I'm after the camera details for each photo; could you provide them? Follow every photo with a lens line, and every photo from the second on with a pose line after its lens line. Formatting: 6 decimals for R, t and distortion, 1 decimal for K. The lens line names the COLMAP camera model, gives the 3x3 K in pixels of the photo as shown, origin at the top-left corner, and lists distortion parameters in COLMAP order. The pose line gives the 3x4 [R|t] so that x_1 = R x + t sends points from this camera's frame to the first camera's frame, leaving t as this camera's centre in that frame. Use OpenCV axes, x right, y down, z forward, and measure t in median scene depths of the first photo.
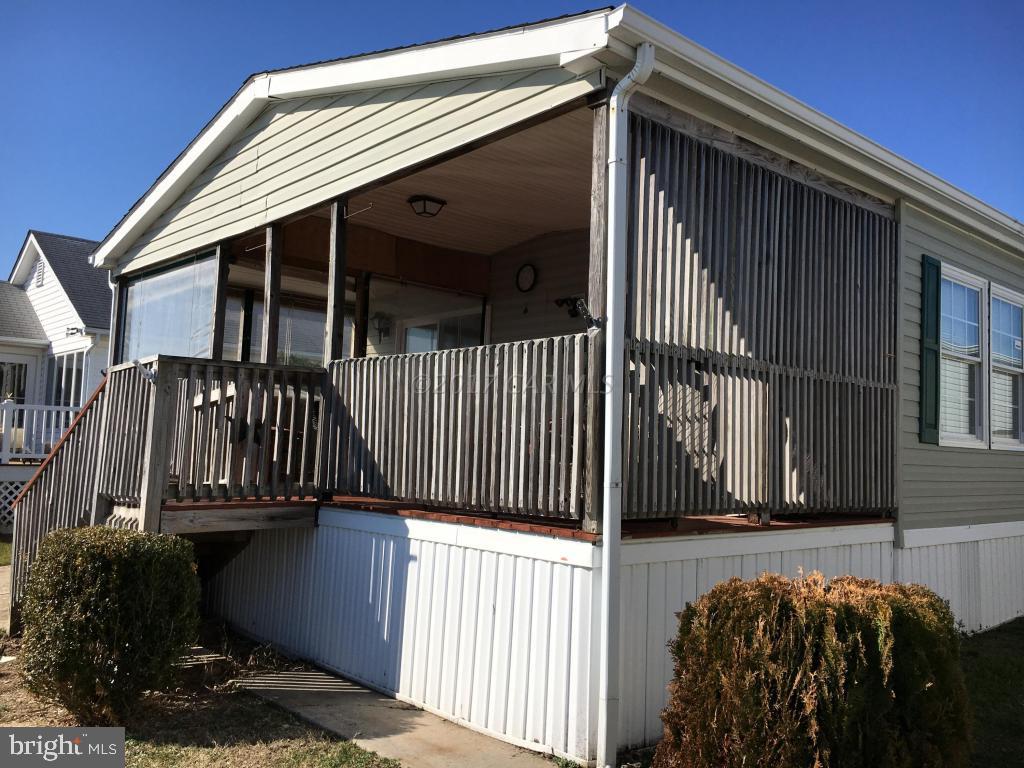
lens RADIAL K [[864.4, 0, 512.0], [0, 864.4, 384.0], [0, 0, 1]] dist [0.014155, 0.006733]
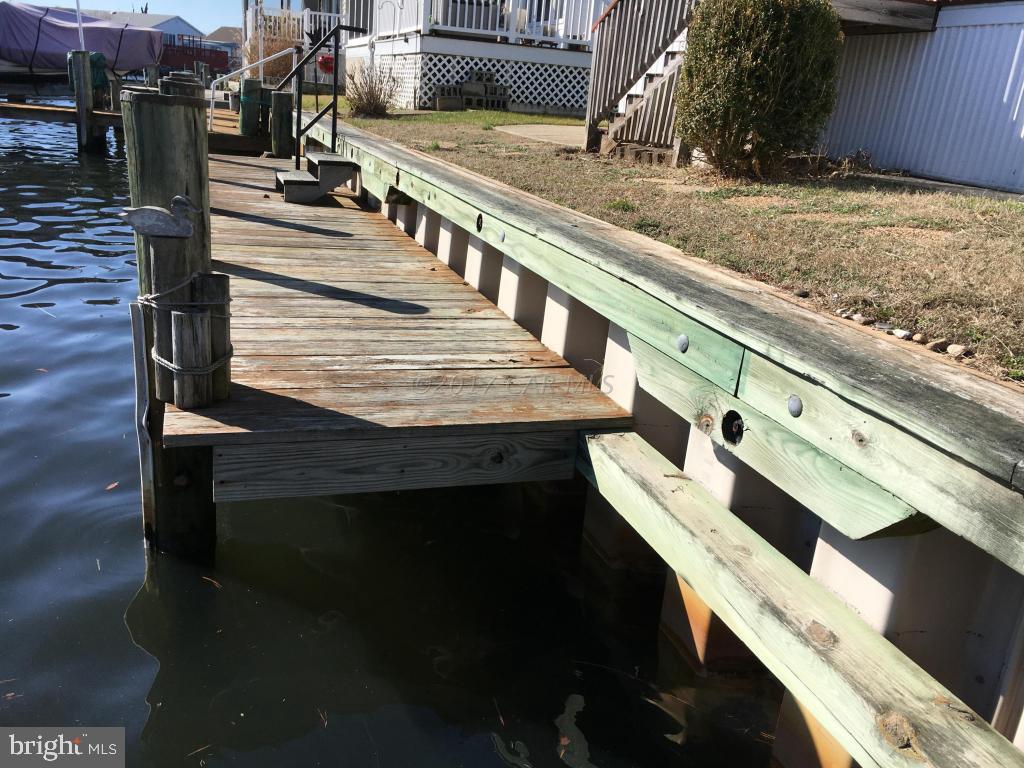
lens RADIAL K [[864.4, 0, 512.0], [0, 864.4, 384.0], [0, 0, 1]] dist [0.014155, 0.006733]
pose [[0.906706, 0.179985, -0.381431, -0.235880], [-0.026012, 0.926514, 0.375359, 0.198624], [0.420961, -0.330419, 0.844758, -0.126355]]
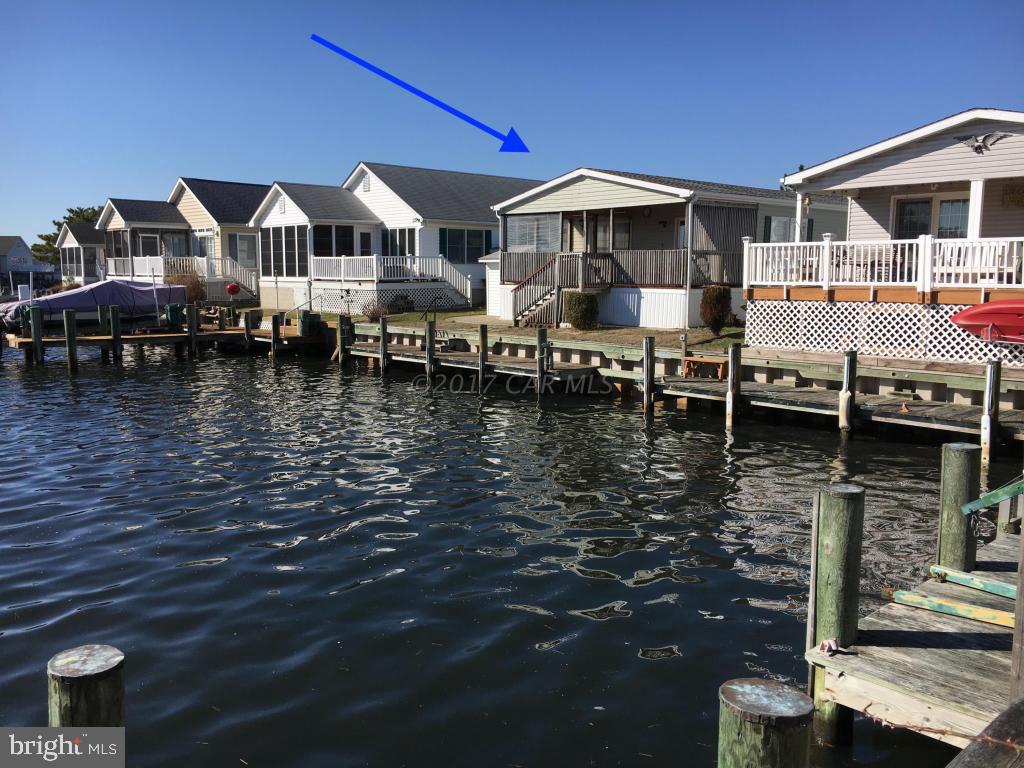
lens RADIAL K [[864.4, 0, 512.0], [0, 864.4, 384.0], [0, 0, 1]] dist [0.014155, 0.006733]
pose [[0.999627, -0.027264, -0.001713, -0.775200], [0.027001, 0.976565, 0.213522, -0.329926], [-0.004149, -0.213489, 0.976937, -3.424171]]
